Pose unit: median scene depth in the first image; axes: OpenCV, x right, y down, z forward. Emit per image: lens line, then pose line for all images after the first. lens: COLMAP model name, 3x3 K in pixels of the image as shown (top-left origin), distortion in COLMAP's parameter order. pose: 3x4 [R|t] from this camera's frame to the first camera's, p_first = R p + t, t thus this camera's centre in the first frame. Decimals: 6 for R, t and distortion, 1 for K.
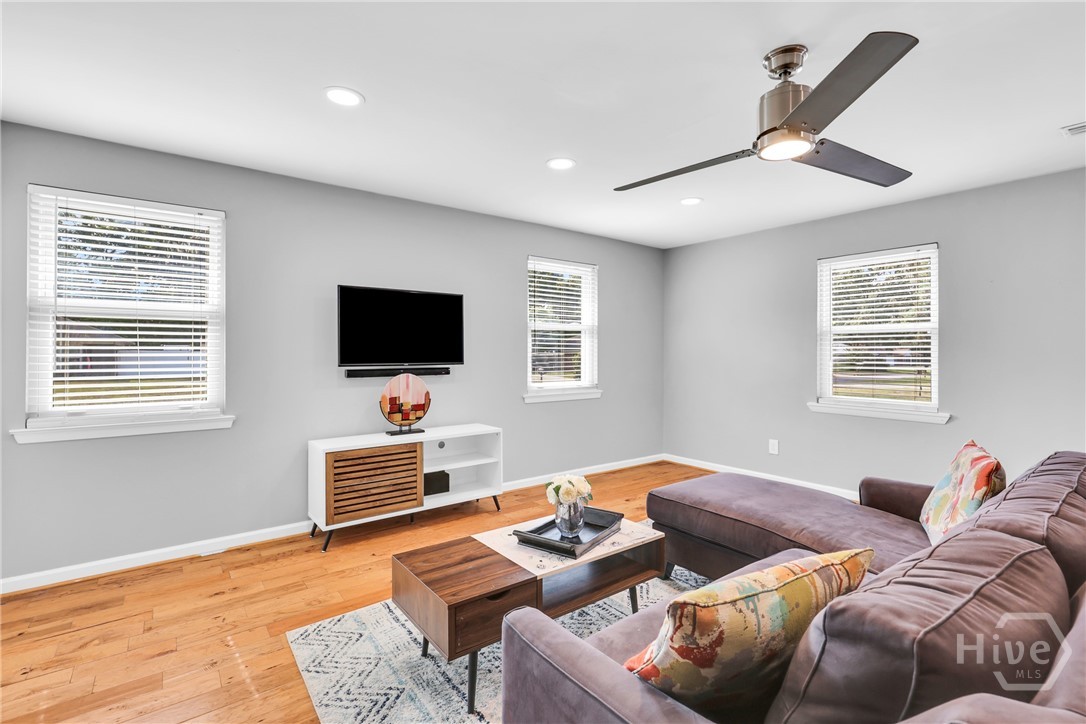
lens RADIAL K [[493.5, 0, 544.2], [0, 493.5, 352.0], [0, 0, 1]] dist [-0.000285, 0.000101]
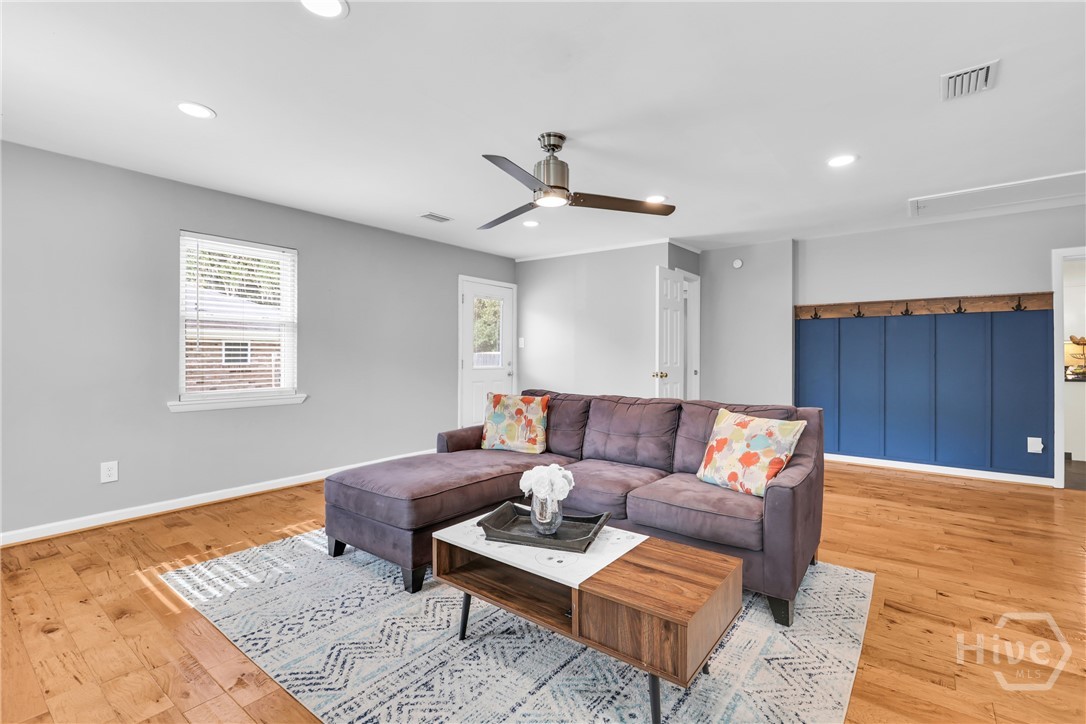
lens RADIAL K [[493.5, 0, 544.2], [0, 493.5, 352.0], [0, 0, 1]] dist [-0.000285, 0.000101]
pose [[-0.256478, 0.002040, 0.966548, -0.502493], [-0.003822, 0.999988, -0.003125, 0.024935], [-0.966542, -0.004495, -0.256467, 0.751901]]
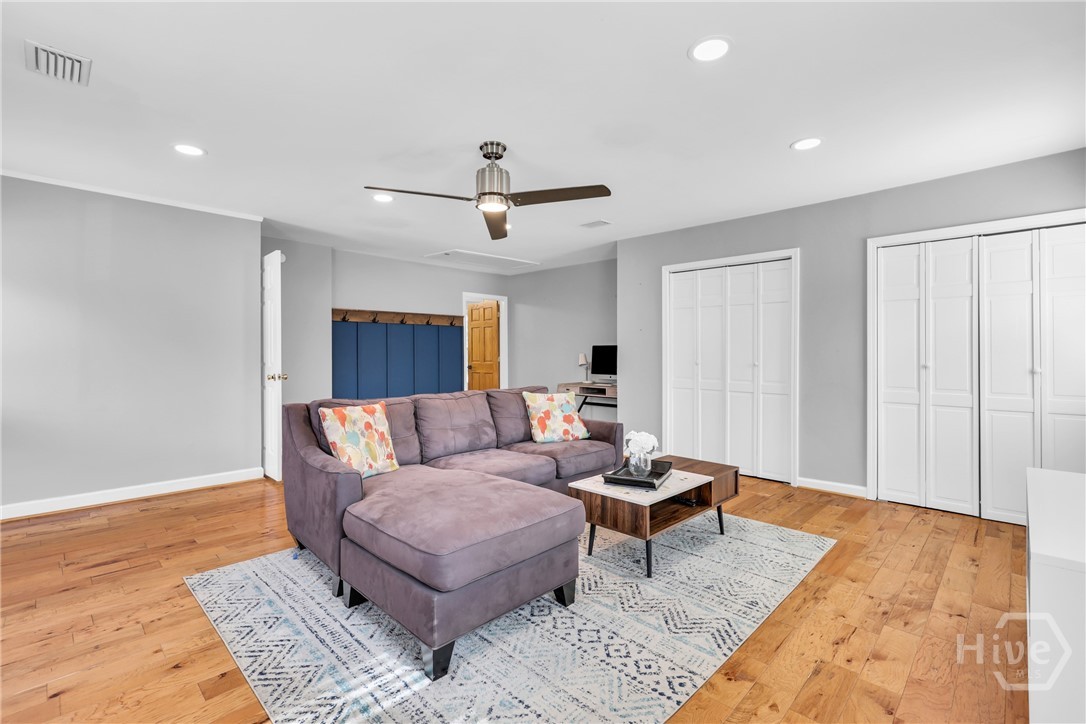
lens RADIAL K [[493.5, 0, 544.2], [0, 493.5, 352.0], [0, 0, 1]] dist [-0.000285, 0.000101]
pose [[-0.989856, 0.000162, -0.142078, 0.296373], [0.000275, 1.000000, -0.000774, 0.024188], [0.142077, -0.000805, -0.989855, 1.366796]]
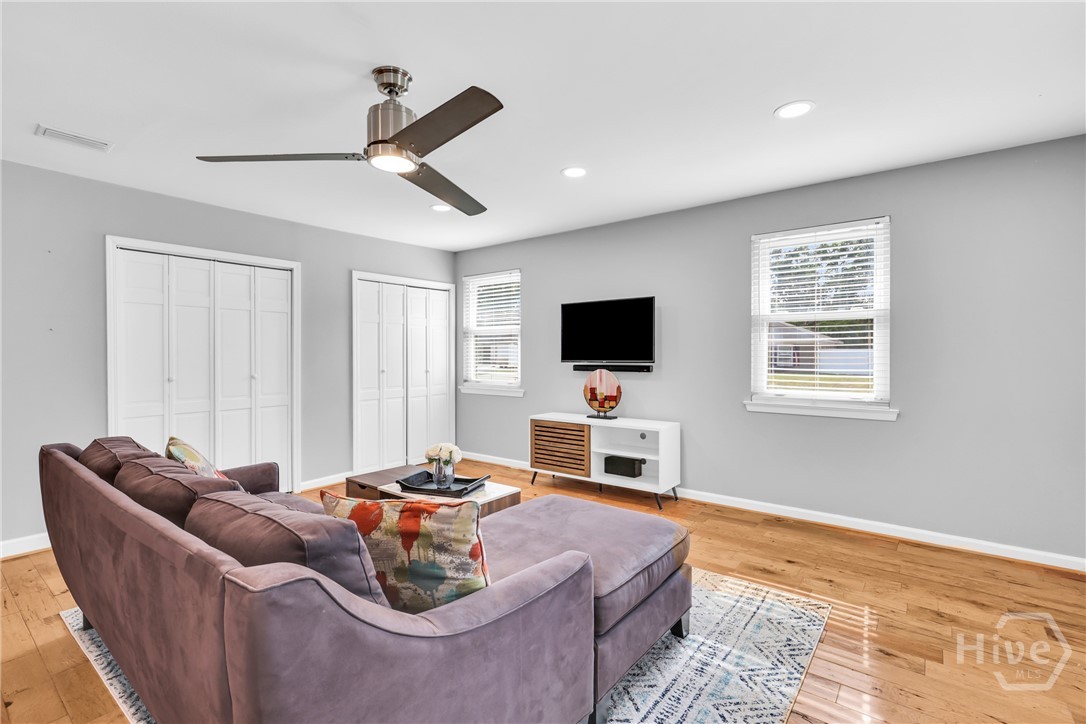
lens RADIAL K [[493.5, 0, 544.2], [0, 493.5, 352.0], [0, 0, 1]] dist [-0.000285, 0.000101]
pose [[0.254265, -0.002392, -0.967132, 0.869571], [0.005946, 0.999982, -0.000910, 0.001641], [0.967116, -0.005519, 0.254275, 0.558478]]
